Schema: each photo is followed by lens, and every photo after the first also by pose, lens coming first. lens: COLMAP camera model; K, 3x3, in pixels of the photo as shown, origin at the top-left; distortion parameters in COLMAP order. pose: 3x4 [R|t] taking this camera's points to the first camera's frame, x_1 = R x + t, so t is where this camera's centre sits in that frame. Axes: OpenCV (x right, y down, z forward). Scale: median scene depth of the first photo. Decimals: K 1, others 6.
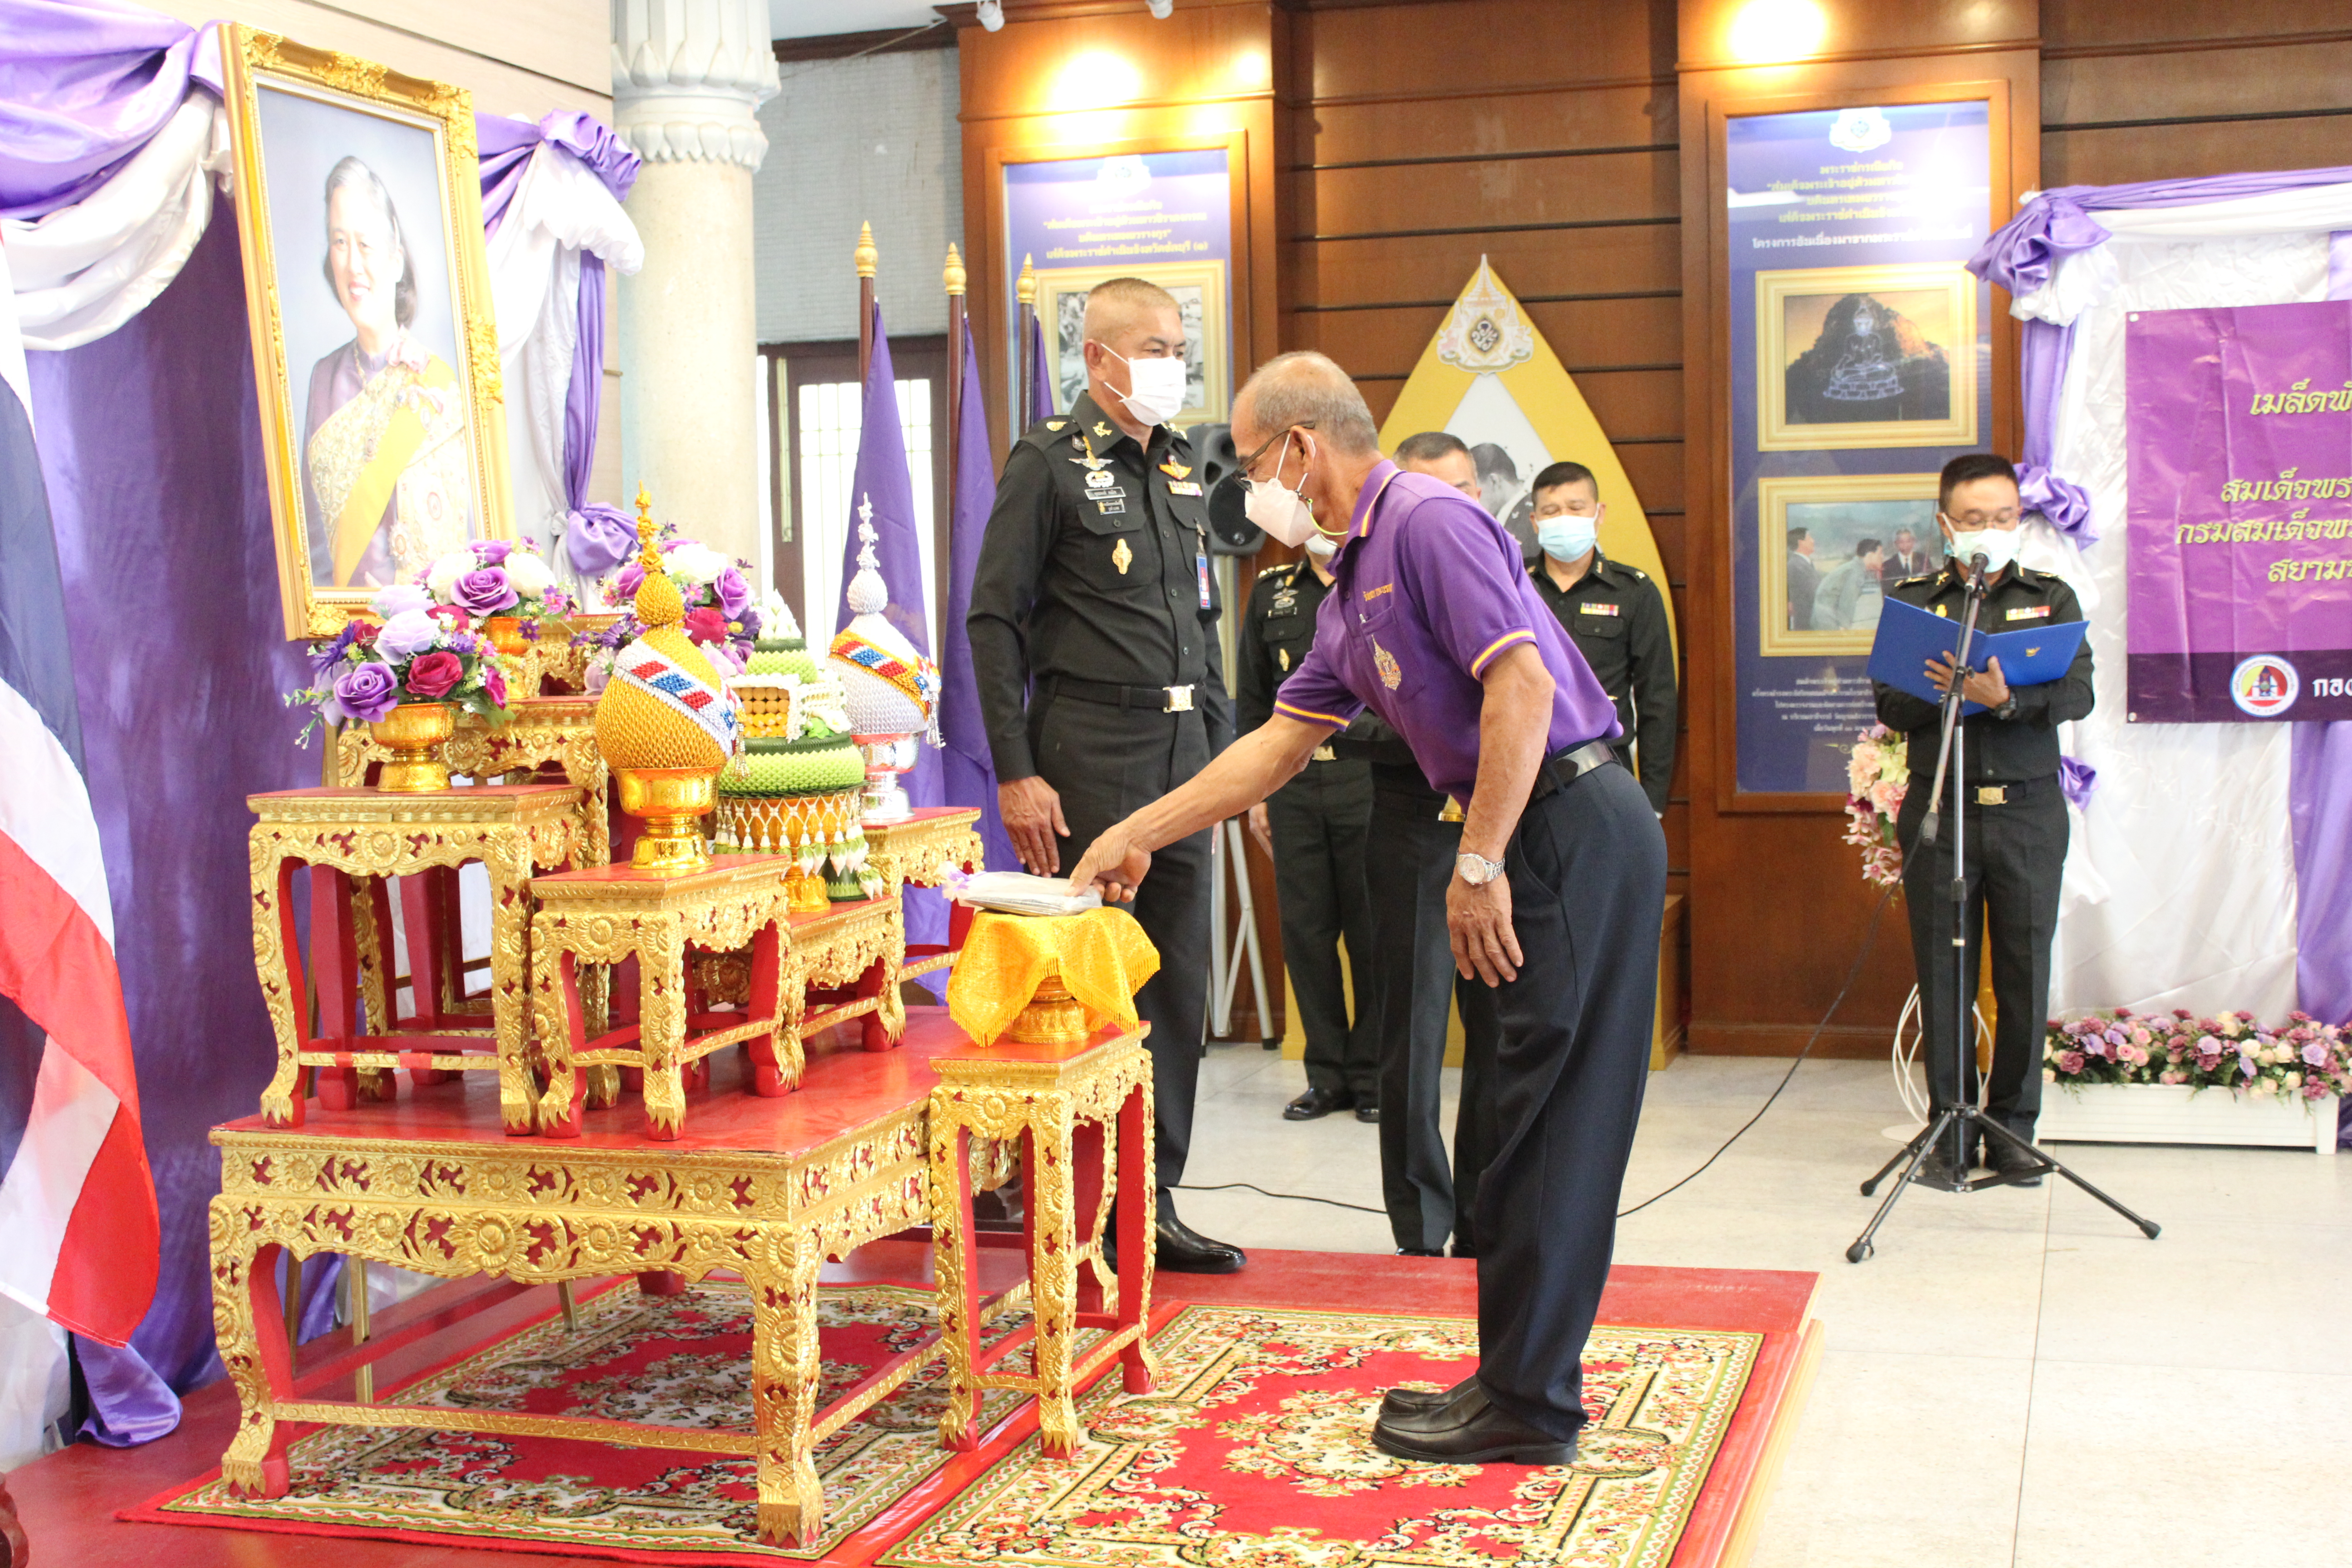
lens RADIAL K [[3018.2, 0, 1176.0], [0, 3018.2, 784.0], [0, 0, 1]] dist [-0.089718, 0.199943]
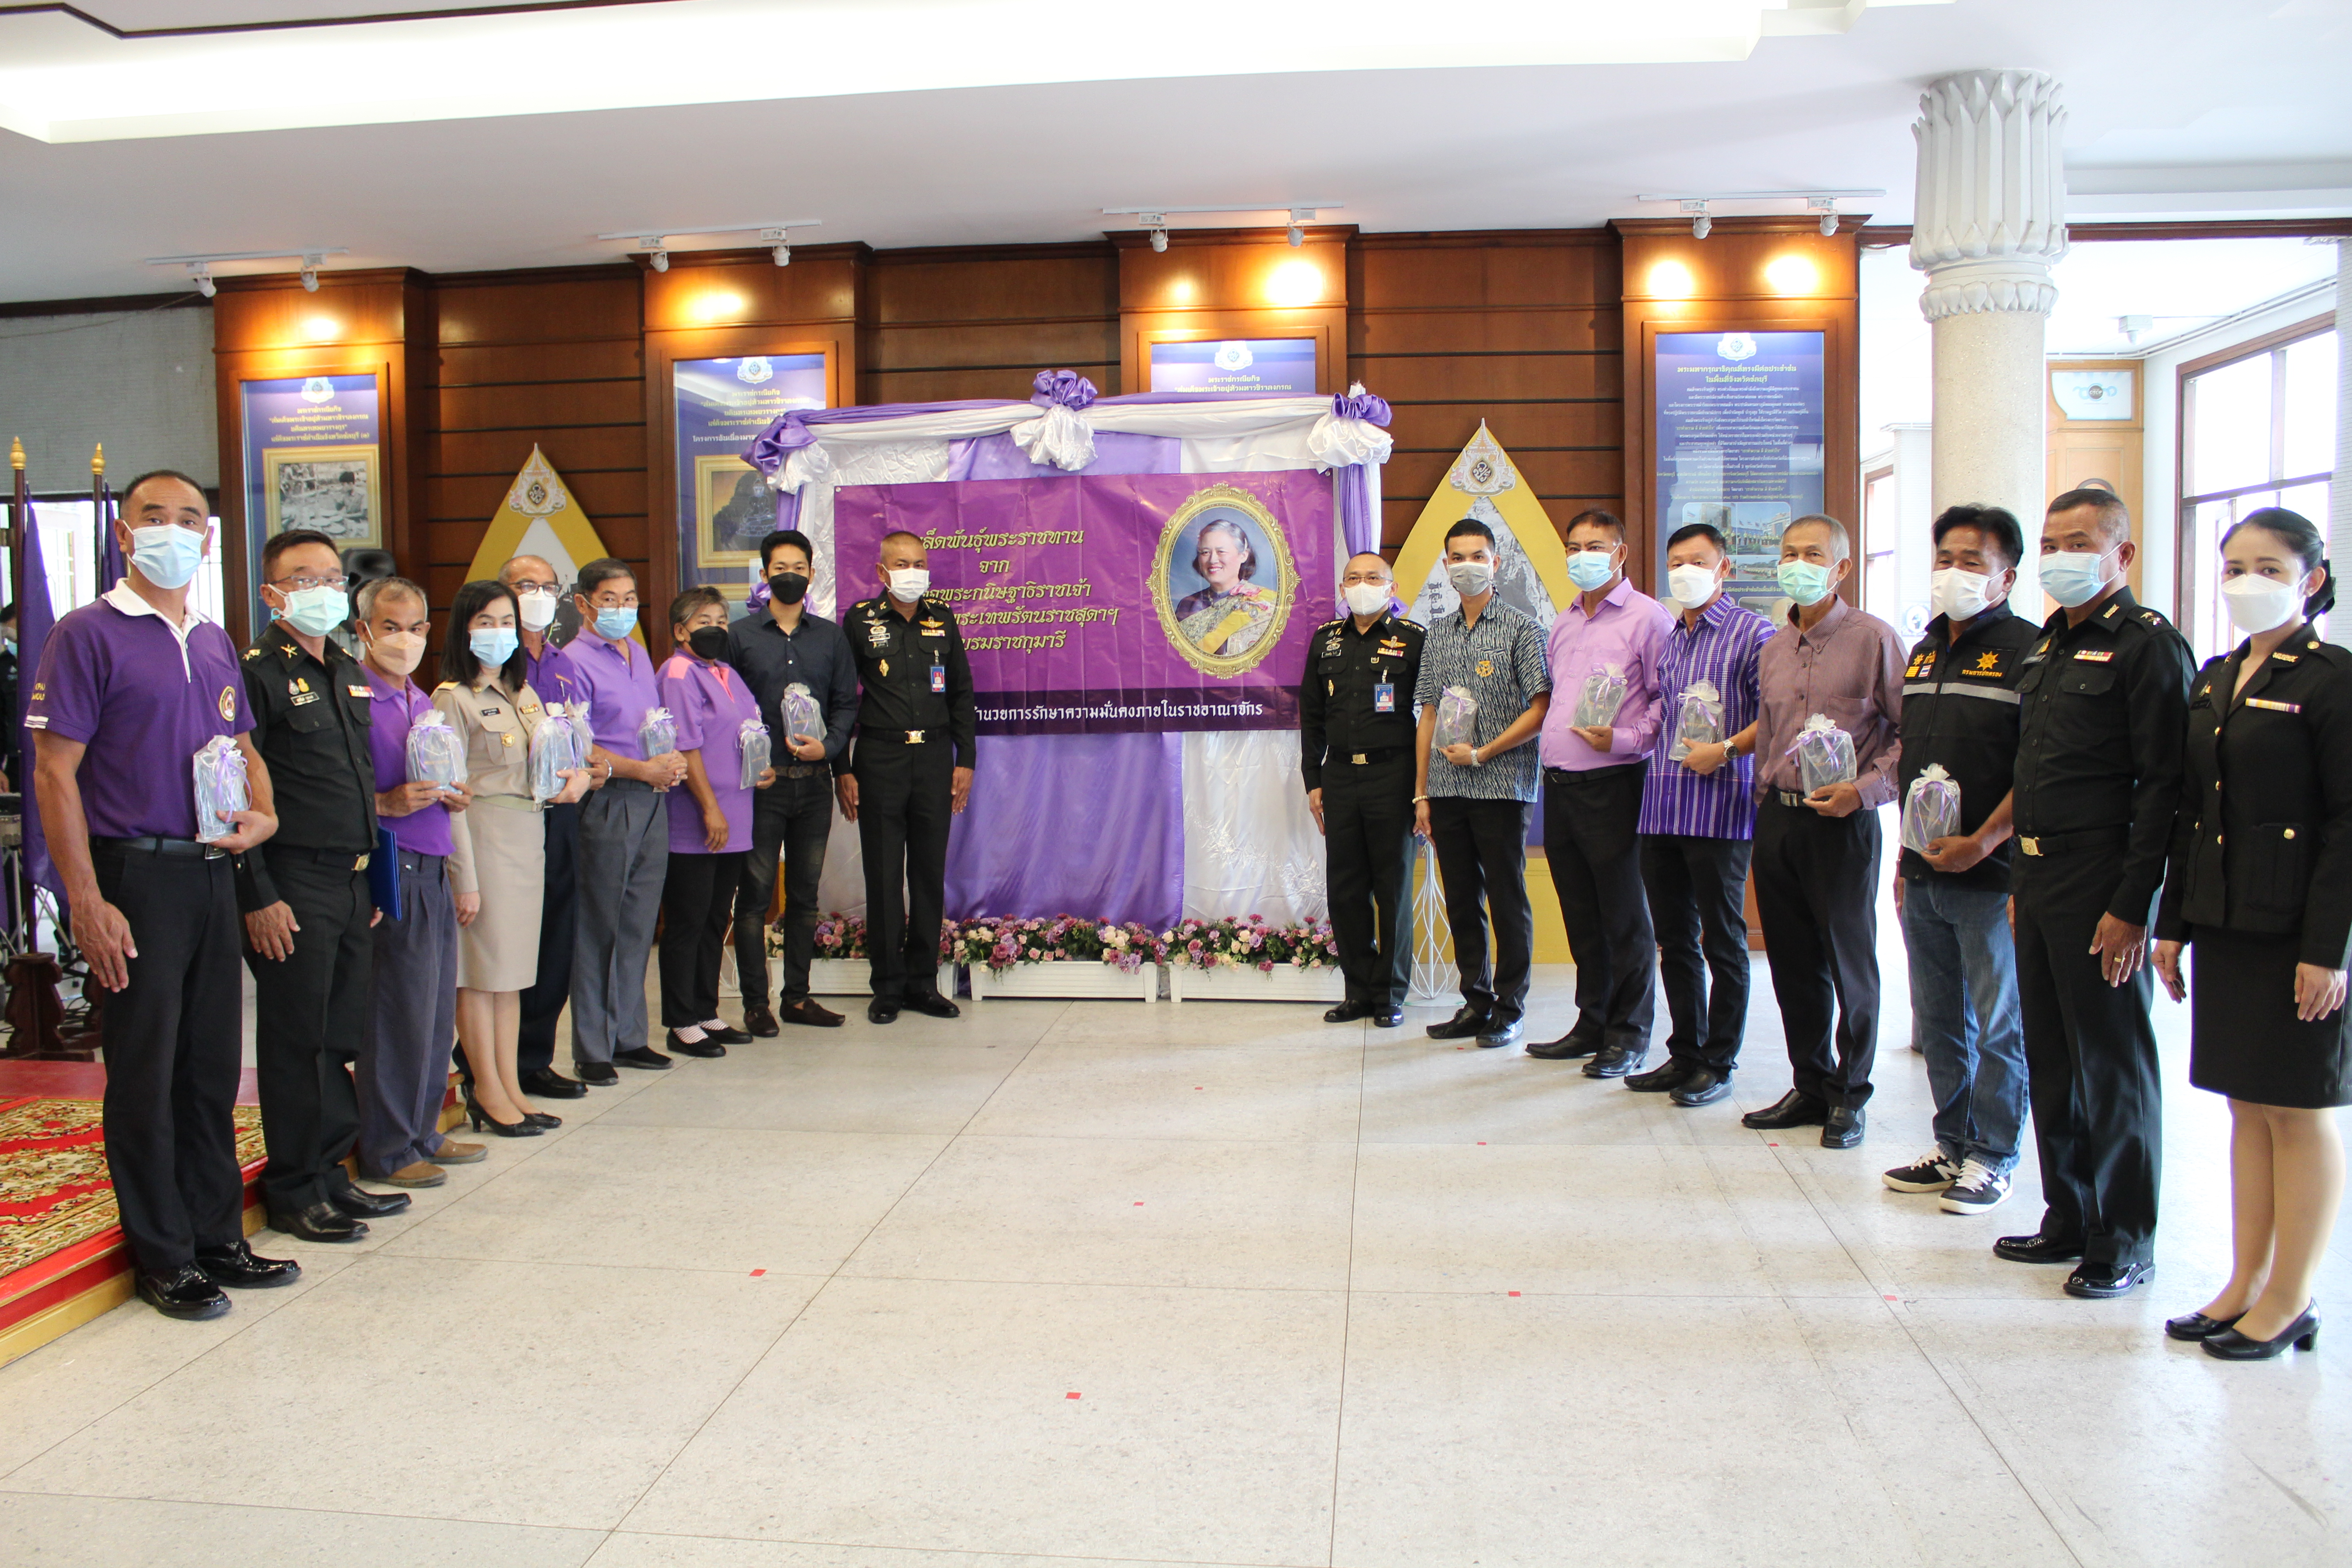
lens RADIAL K [[1958.6, 0, 1175.0], [0, 1958.6, 793.2], [0, 0, 1]] dist [-0.164065, 0.144089]
pose [[0.981892, -0.003671, 0.189405, 0.459741], [0.001960, 0.999956, 0.009223, 0.000907], [-0.189430, -0.008684, 0.981856, -0.118603]]
